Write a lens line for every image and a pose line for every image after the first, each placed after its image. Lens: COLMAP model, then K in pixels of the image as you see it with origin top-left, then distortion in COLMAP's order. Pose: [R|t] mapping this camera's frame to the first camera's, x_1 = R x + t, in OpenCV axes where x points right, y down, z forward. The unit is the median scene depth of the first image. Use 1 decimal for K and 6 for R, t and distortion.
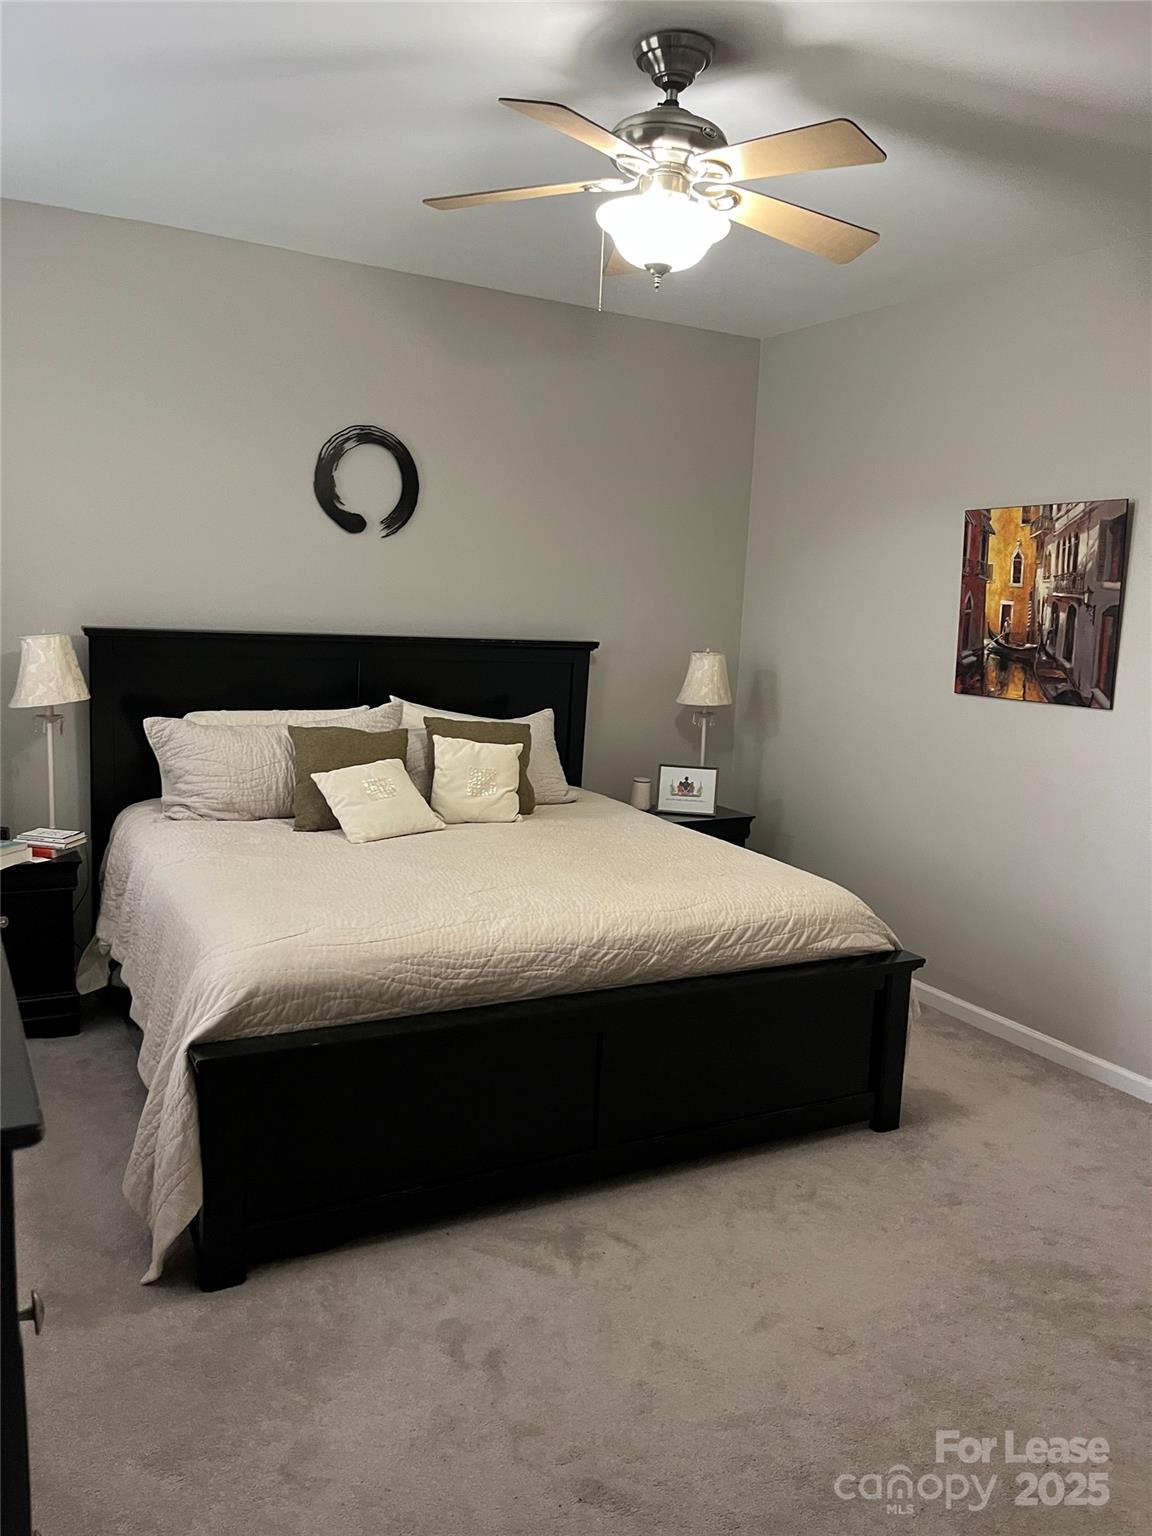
lens RADIAL K [[1180.7, 0, 576.2], [0, 1180.7, 769.7], [0, 0, 1]] dist [0.017682, 0.007304]
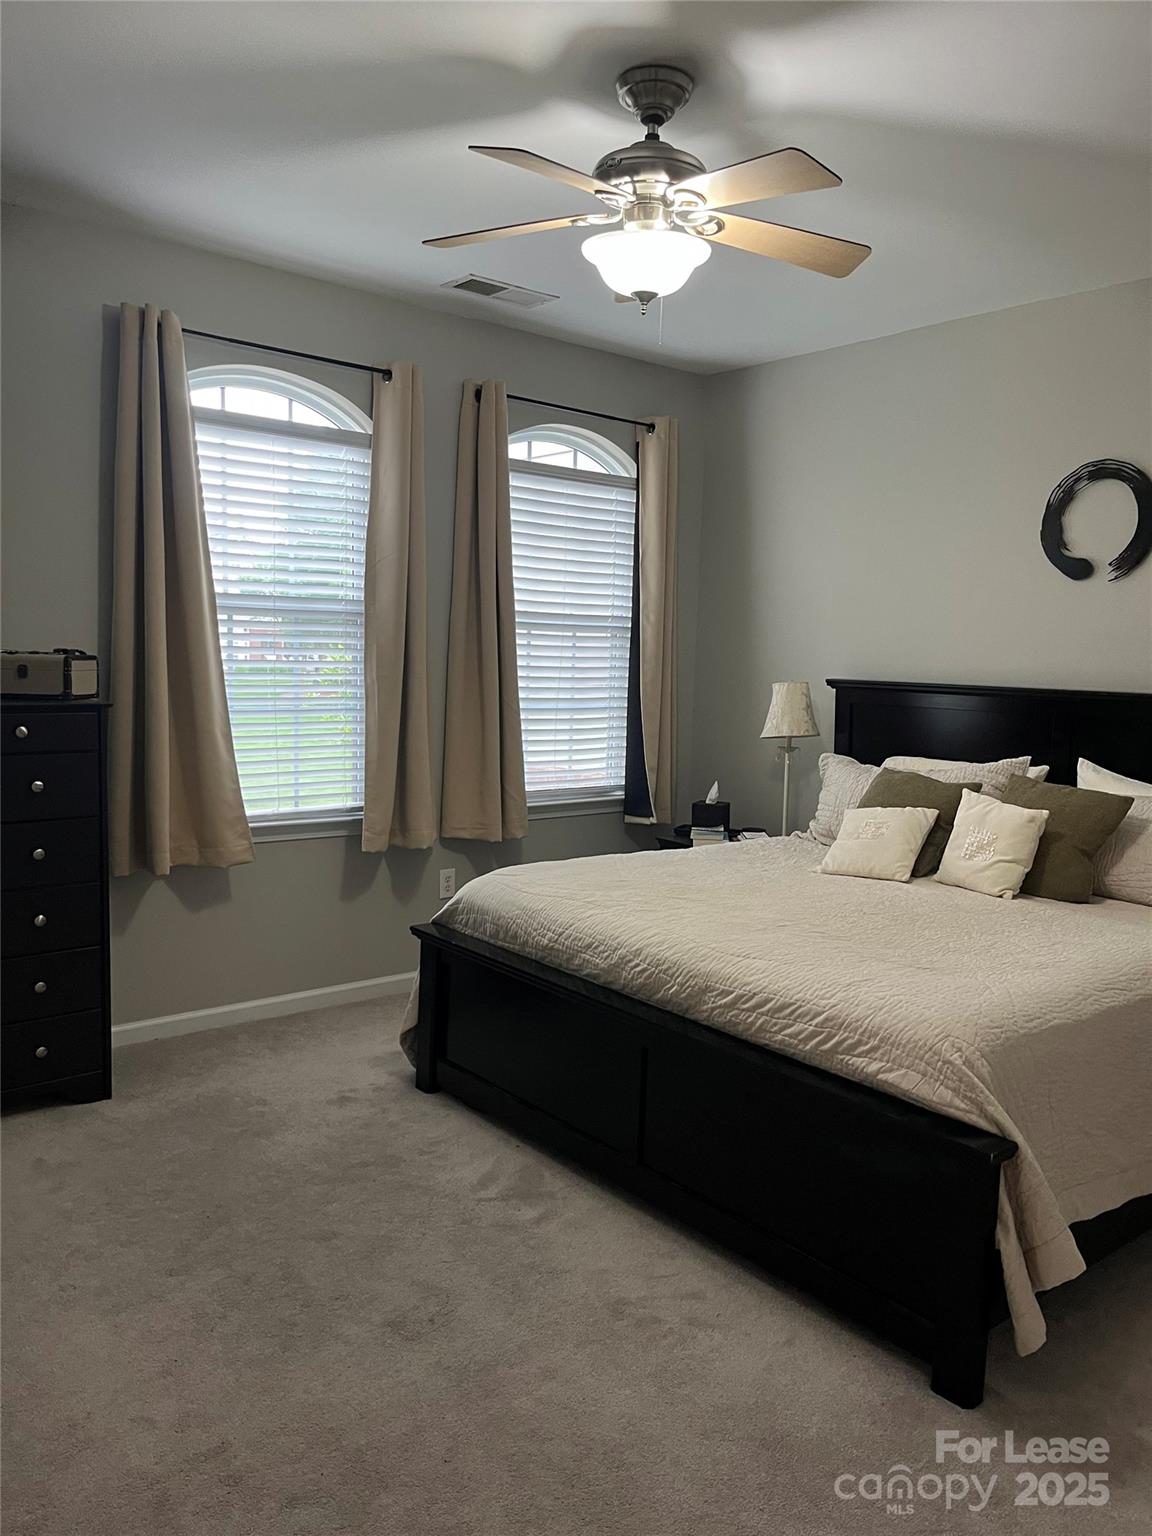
lens RADIAL K [[1180.7, 0, 574.4], [0, 1180.7, 765.4], [0, 0, 1]] dist [0.017682, 0.007304]
pose [[0.179181, 0.061090, -0.981918, 0.901327], [-0.161024, 0.986432, 0.031987, -0.034008], [0.970549, 0.152381, 0.186587, 0.651277]]
